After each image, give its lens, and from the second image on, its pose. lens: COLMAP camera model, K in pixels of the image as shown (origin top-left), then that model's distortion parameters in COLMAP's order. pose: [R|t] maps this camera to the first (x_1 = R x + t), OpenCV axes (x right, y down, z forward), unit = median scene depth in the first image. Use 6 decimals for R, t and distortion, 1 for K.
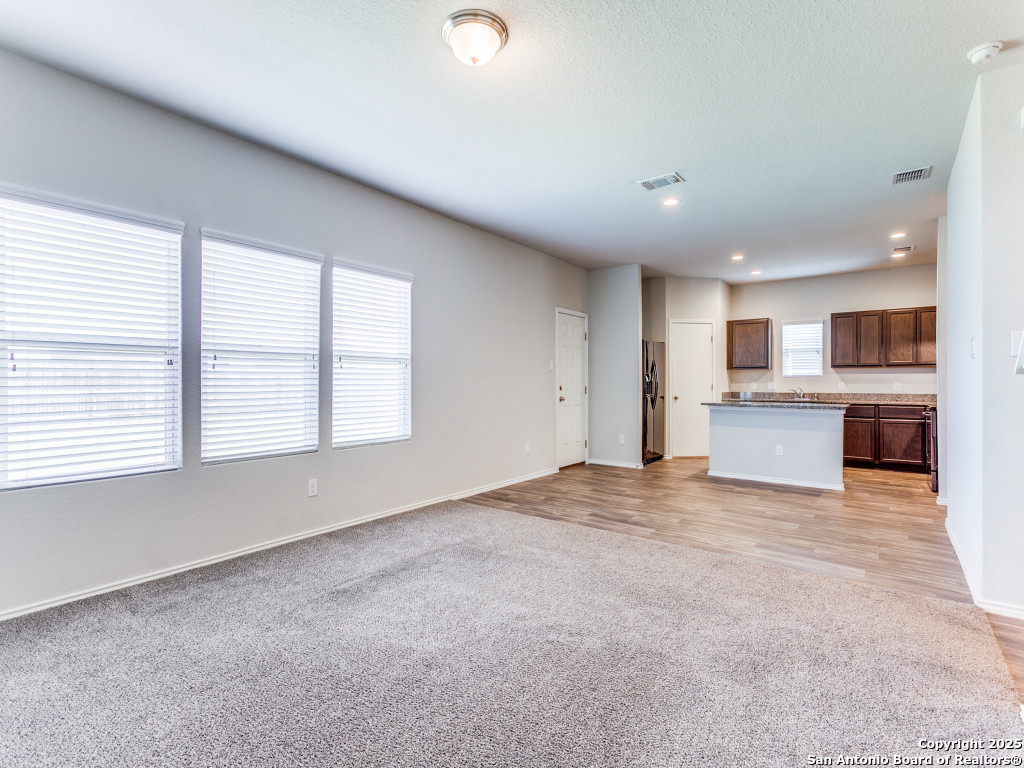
lens RADIAL K [[494.2, 0, 512.0], [0, 494.2, 384.0], [0, 0, 1]] dist [0.010304, -0.001252]
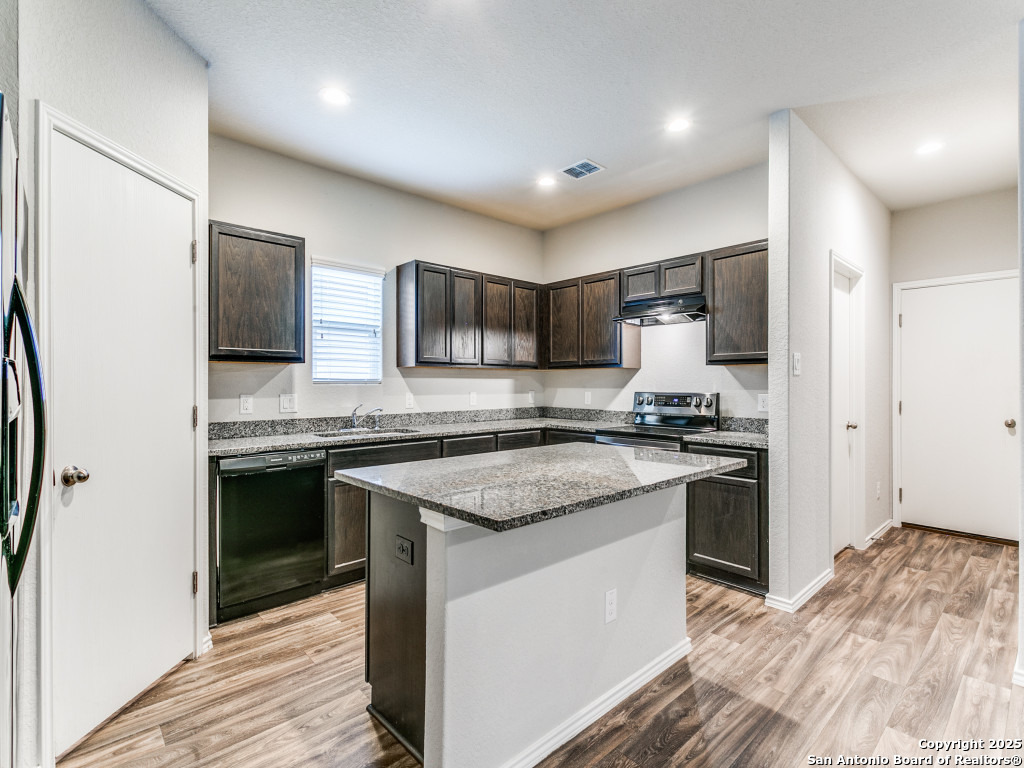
lens RADIAL K [[494.2, 0, 512.0], [0, 494.2, 384.0], [0, 0, 1]] dist [0.010304, -0.001252]
pose [[0.182429, -0.001245, 0.983218, 0.150191], [-0.000306, 0.999999, 0.001323, -0.013680], [-0.983219, -0.000542, 0.182428, 0.771743]]
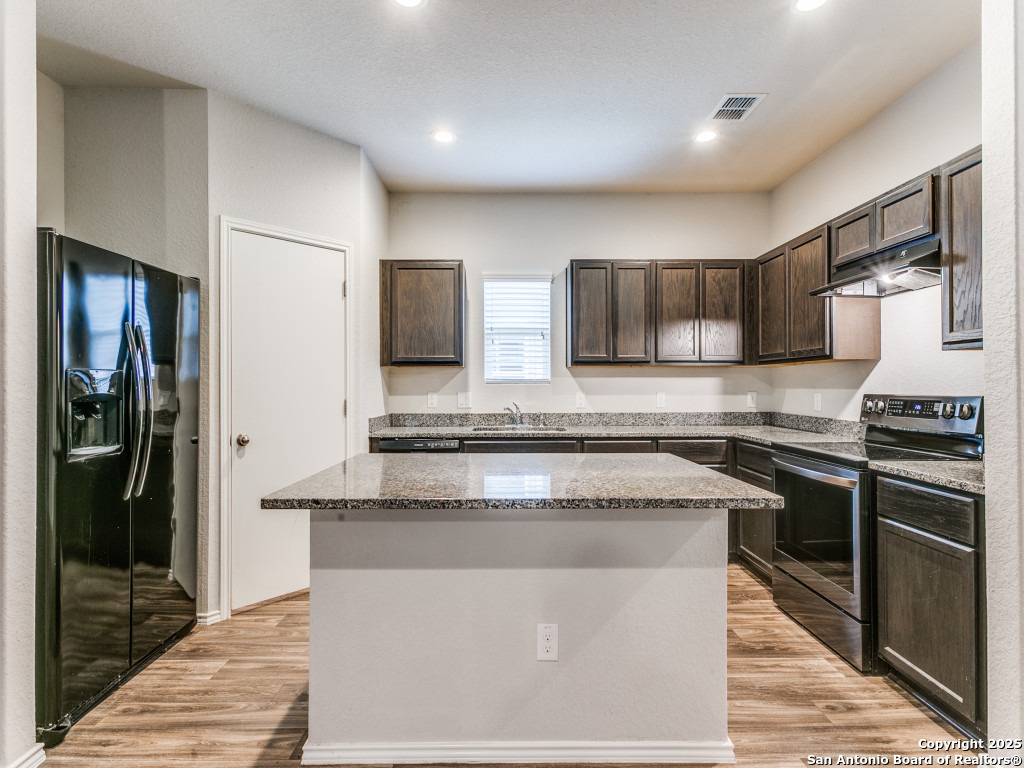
lens RADIAL K [[494.2, 0, 512.0], [0, 494.2, 384.0], [0, 0, 1]] dist [0.010304, -0.001252]
pose [[0.793006, -0.000161, 0.609213, 0.268560], [0.002435, 0.999993, -0.002906, -0.011293], [-0.609209, 0.003788, 0.793001, 0.601507]]
